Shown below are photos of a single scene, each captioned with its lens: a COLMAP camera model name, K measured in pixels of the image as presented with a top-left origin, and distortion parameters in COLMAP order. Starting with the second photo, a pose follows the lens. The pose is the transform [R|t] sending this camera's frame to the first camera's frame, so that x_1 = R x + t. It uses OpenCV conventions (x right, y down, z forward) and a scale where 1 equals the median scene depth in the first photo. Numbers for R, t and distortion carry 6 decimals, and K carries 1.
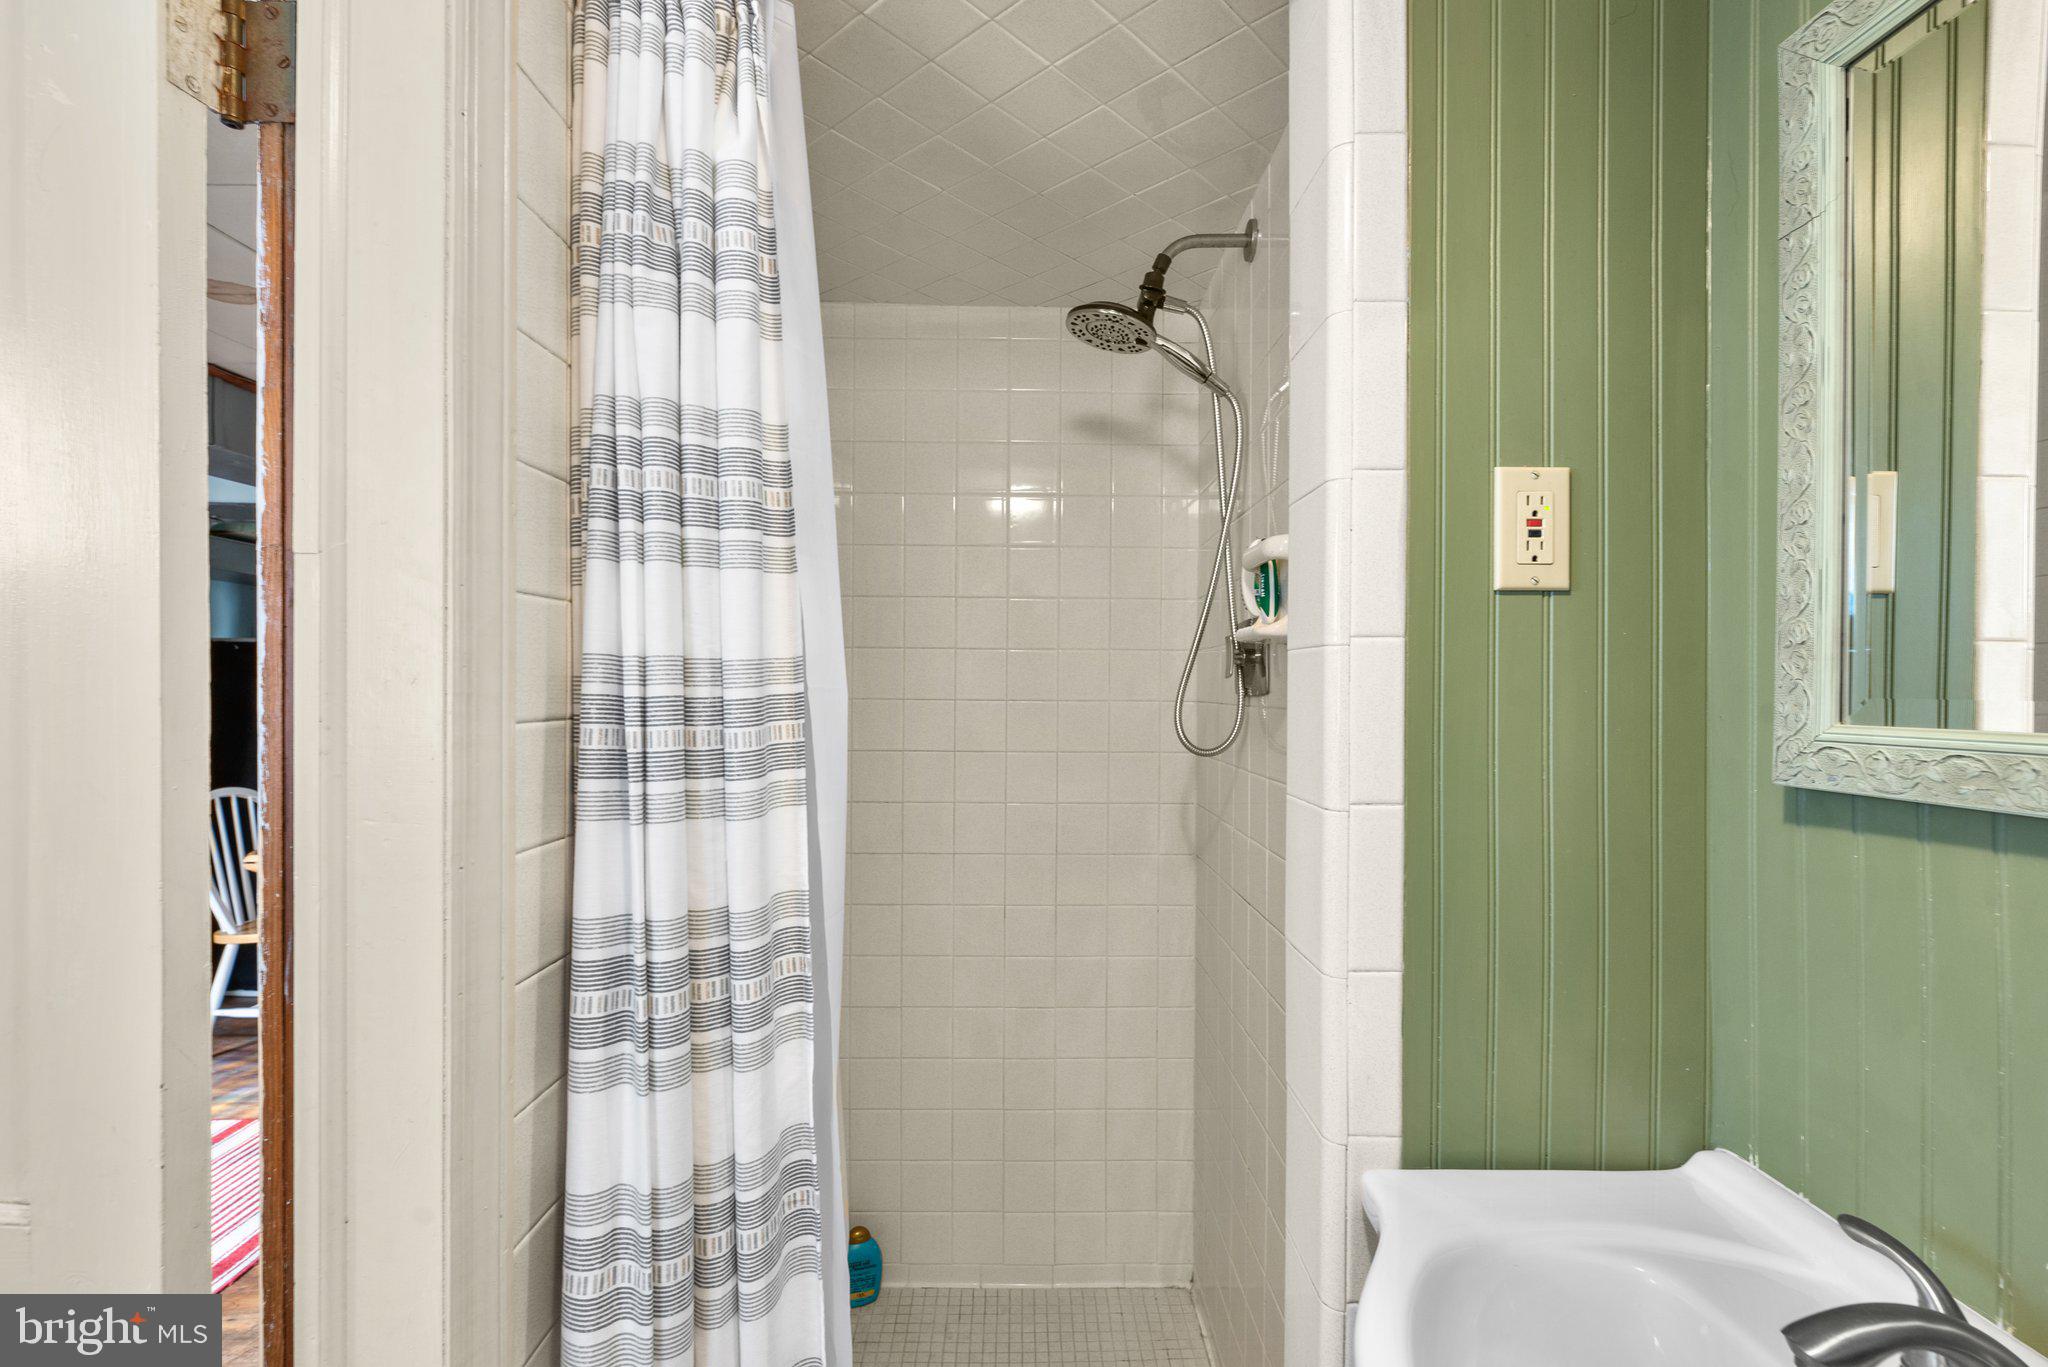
lens RADIAL K [[923.4, 0, 1025.2], [0, 923.4, 687.0], [0, 0, 1]] dist [0.003359, -0.001470]
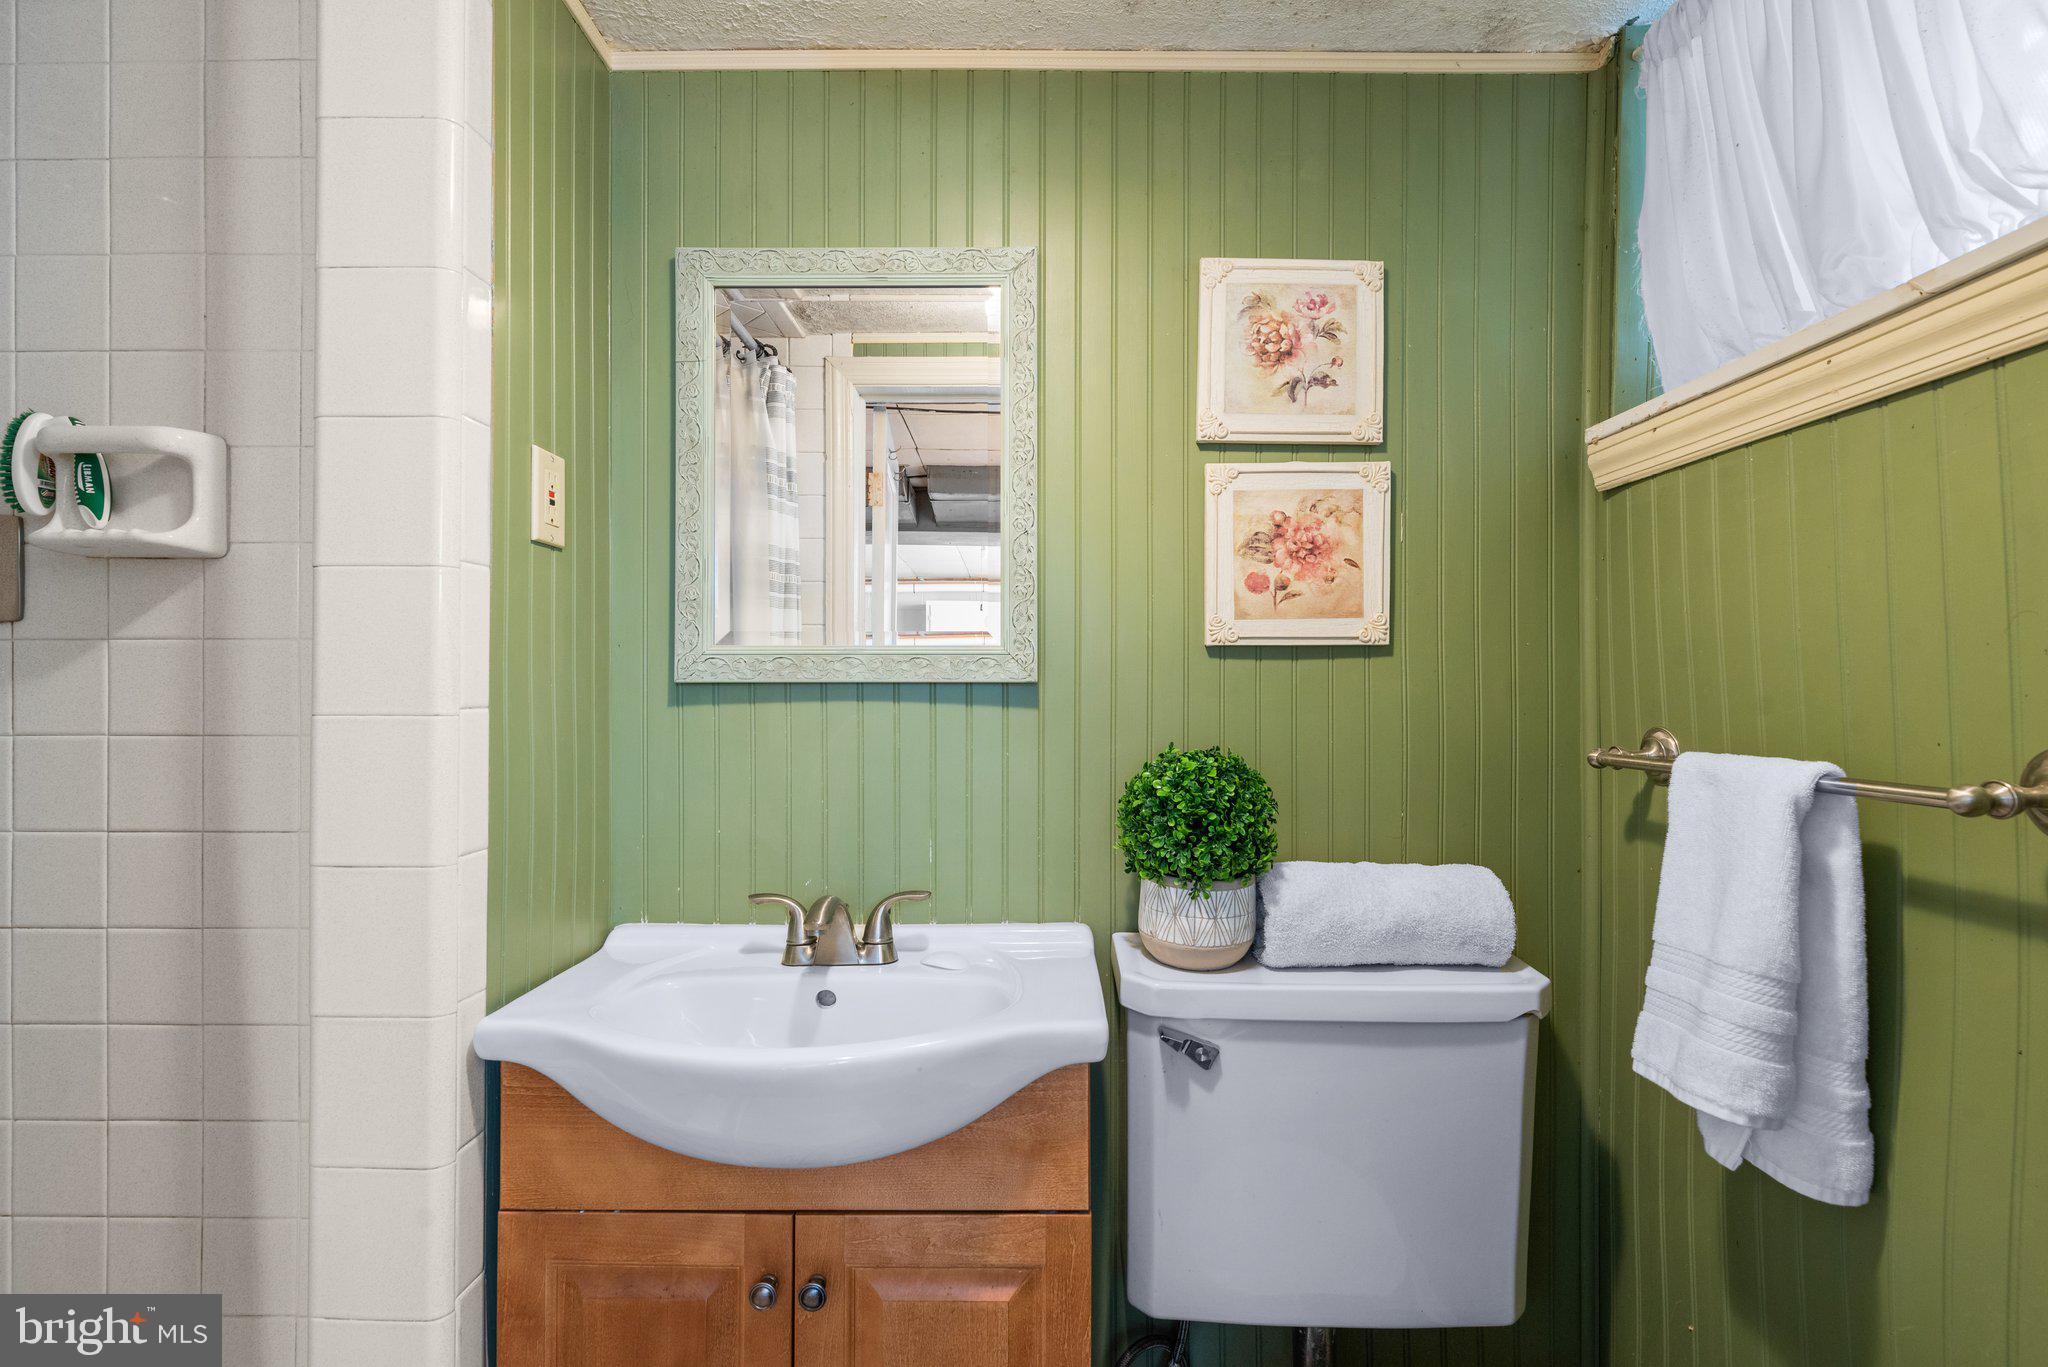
lens RADIAL K [[923.4, 0, 1025.7], [0, 923.4, 684.3], [0, 0, 1]] dist [0.003359, -0.001470]
pose [[0.027015, -0.000376, 0.999635, -0.788830], [0.000904, 1.000000, 0.000352, 0.099684], [-0.999635, 0.000894, 0.027016, 0.285084]]
